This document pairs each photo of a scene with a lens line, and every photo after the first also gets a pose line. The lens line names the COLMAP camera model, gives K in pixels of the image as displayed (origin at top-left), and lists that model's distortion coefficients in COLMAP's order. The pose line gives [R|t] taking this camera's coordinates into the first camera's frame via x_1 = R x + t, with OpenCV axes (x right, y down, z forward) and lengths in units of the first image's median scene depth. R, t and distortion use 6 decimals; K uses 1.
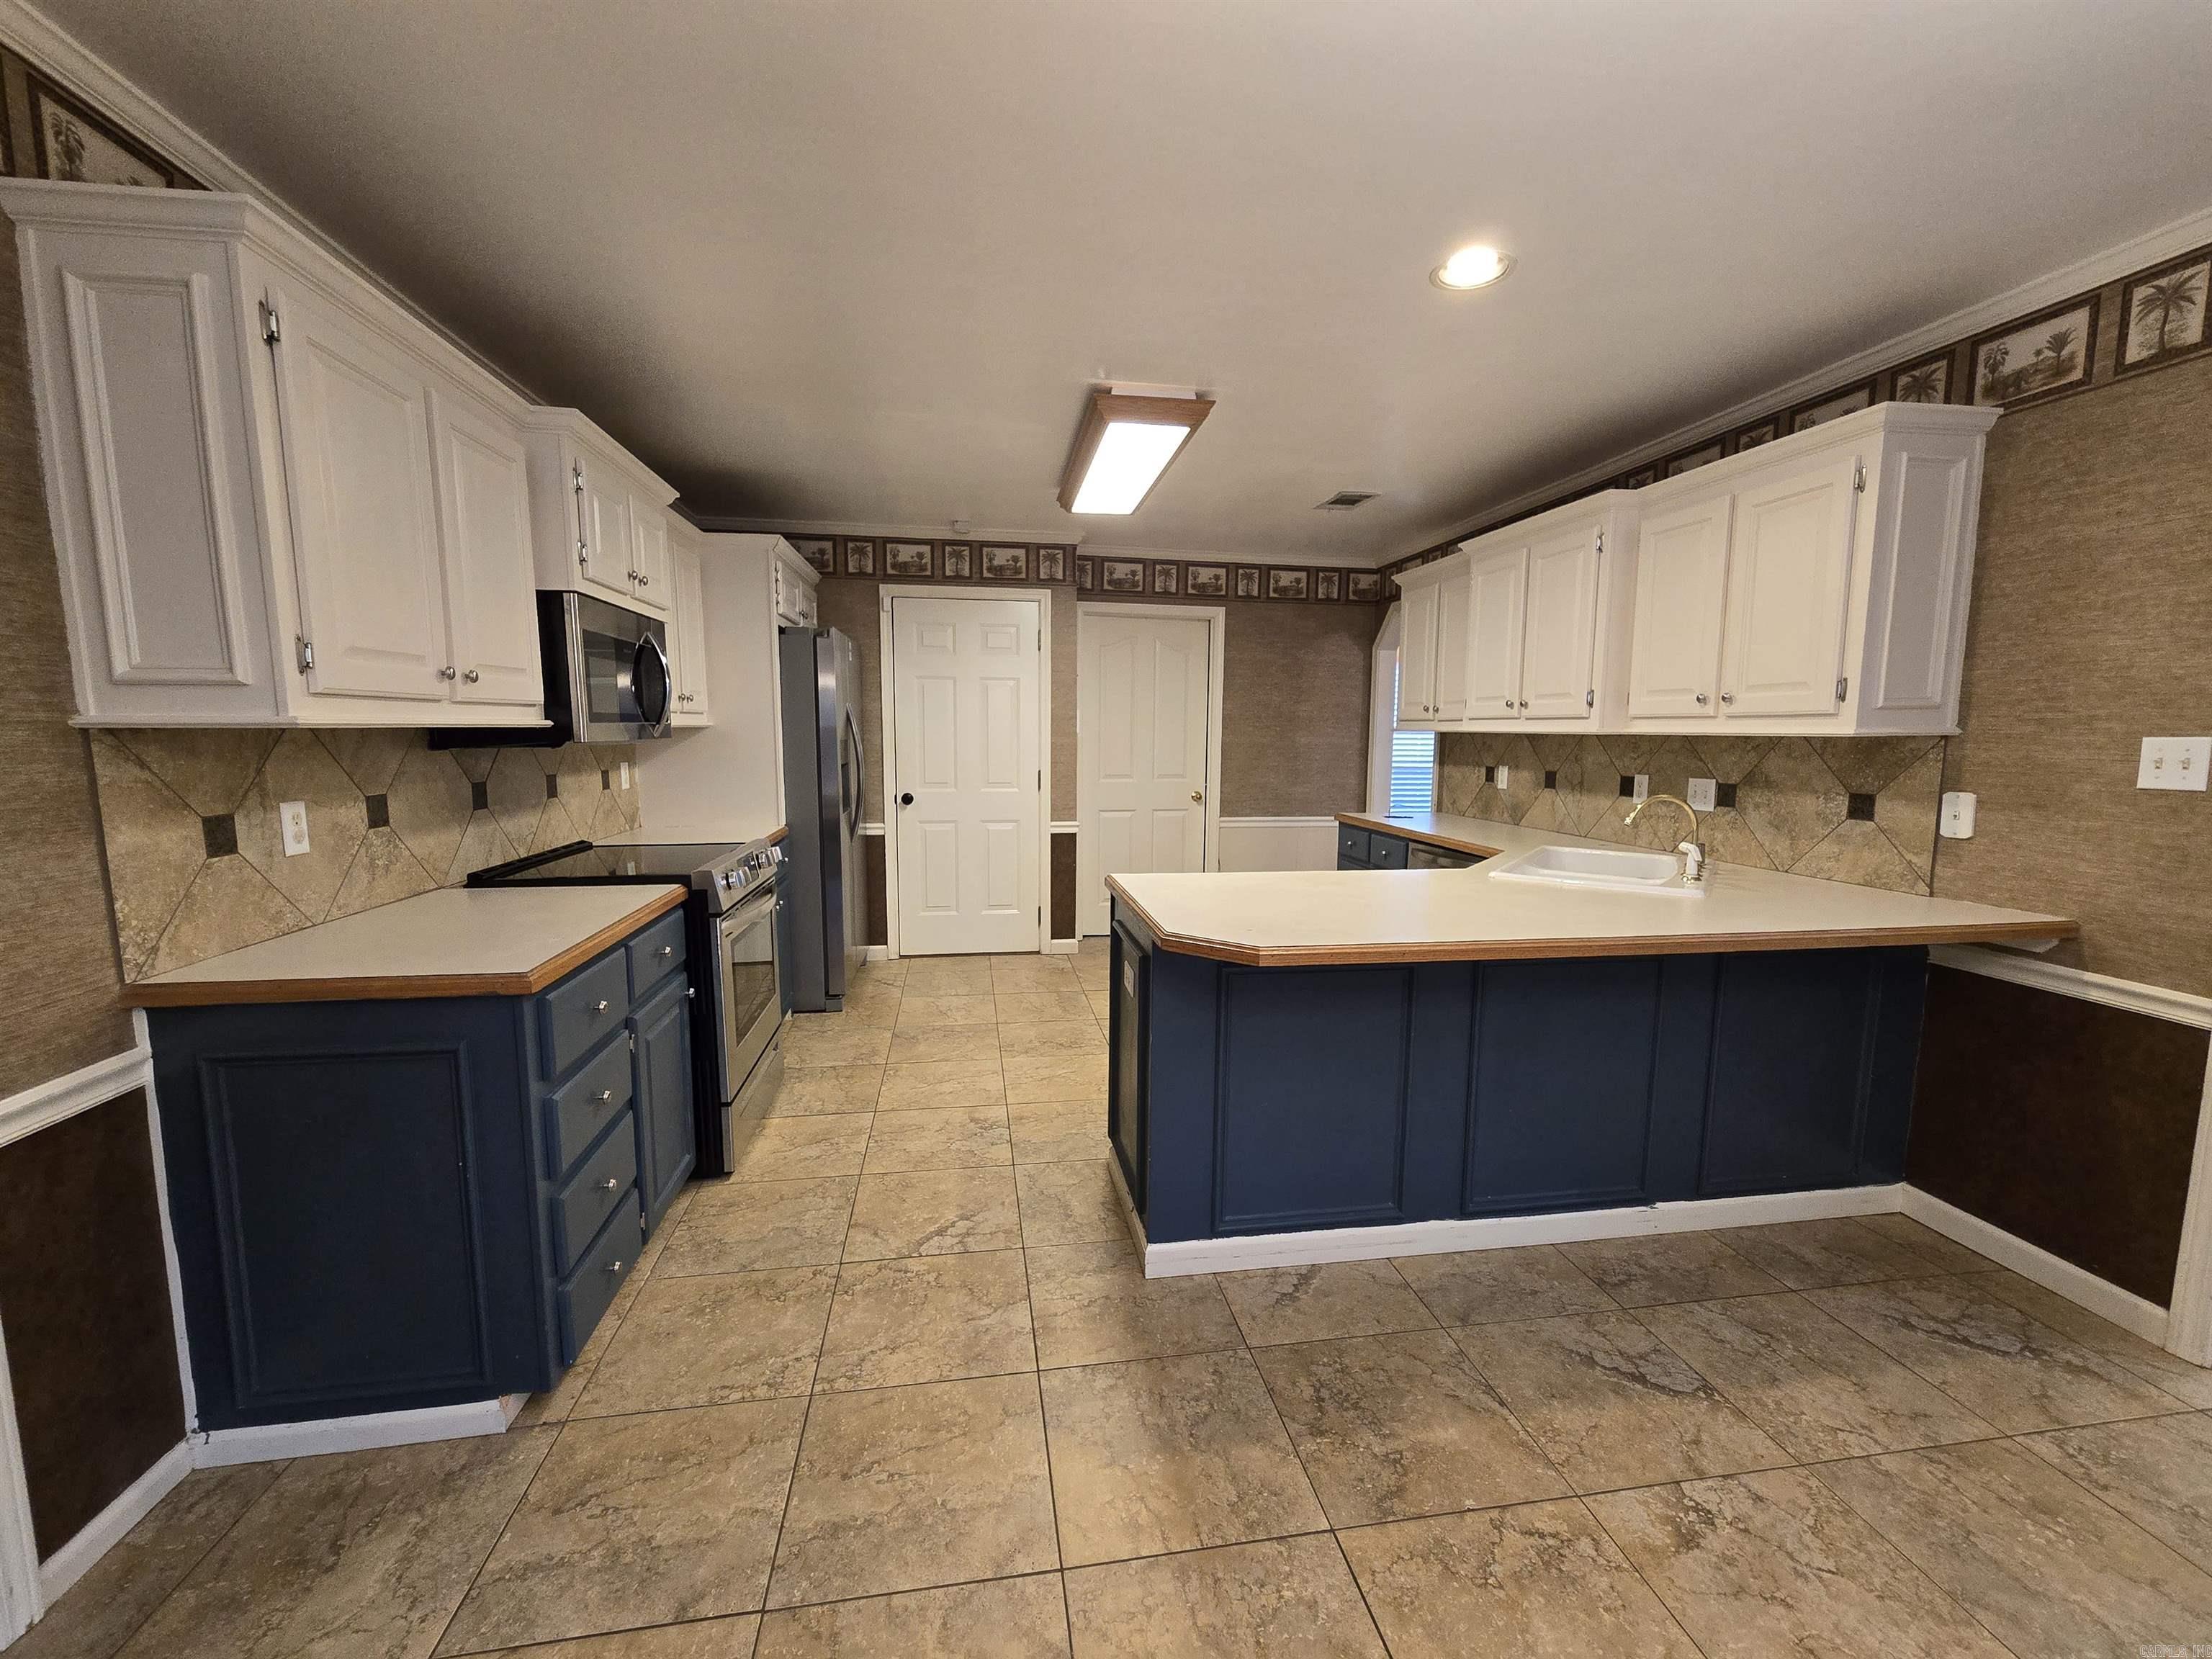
lens RADIAL K [[908.1, 0, 1109.3], [0, 908.1, 836.2], [0, 0, 1]] dist [-0.004472, 0.002278]
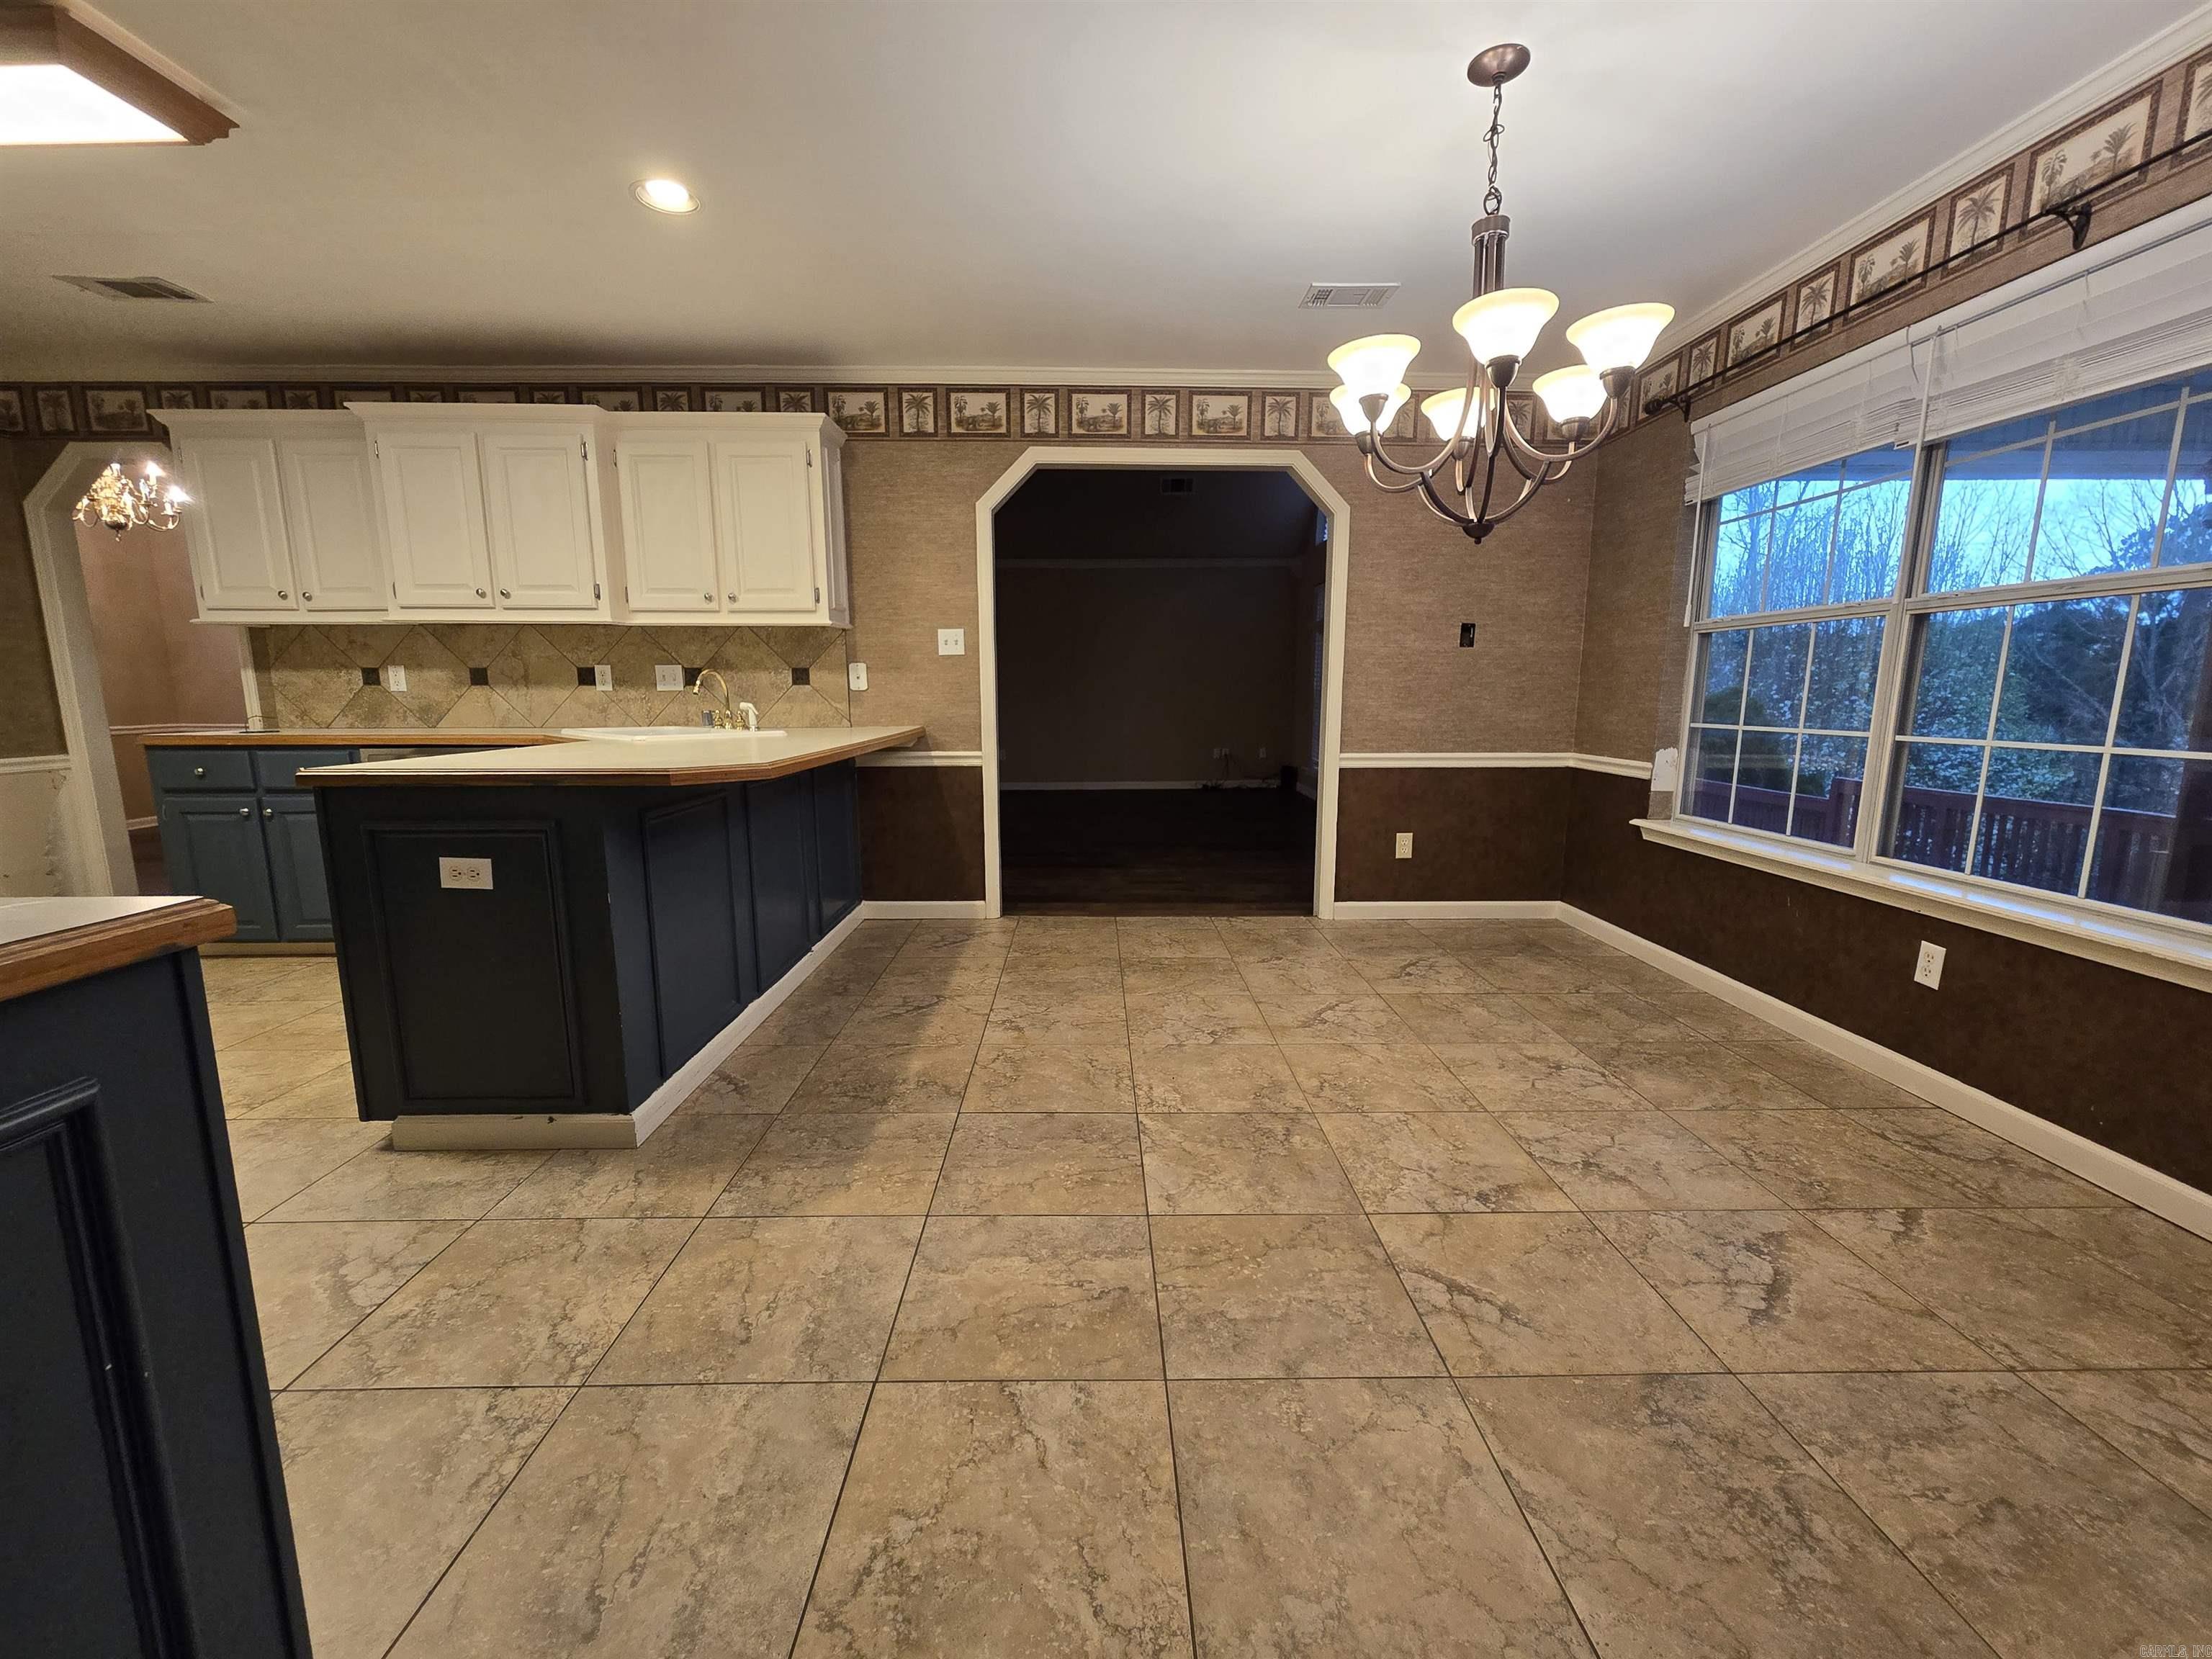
lens RADIAL K [[908.1, 0, 1109.7], [0, 908.1, 839.2], [0, 0, 1]] dist [-0.004472, 0.002278]
pose [[0.138552, -0.170095, 0.975639, -0.722825], [0.116661, 0.981085, 0.154478, 0.068827], [-0.983460, 0.092416, 0.155775, 0.299773]]
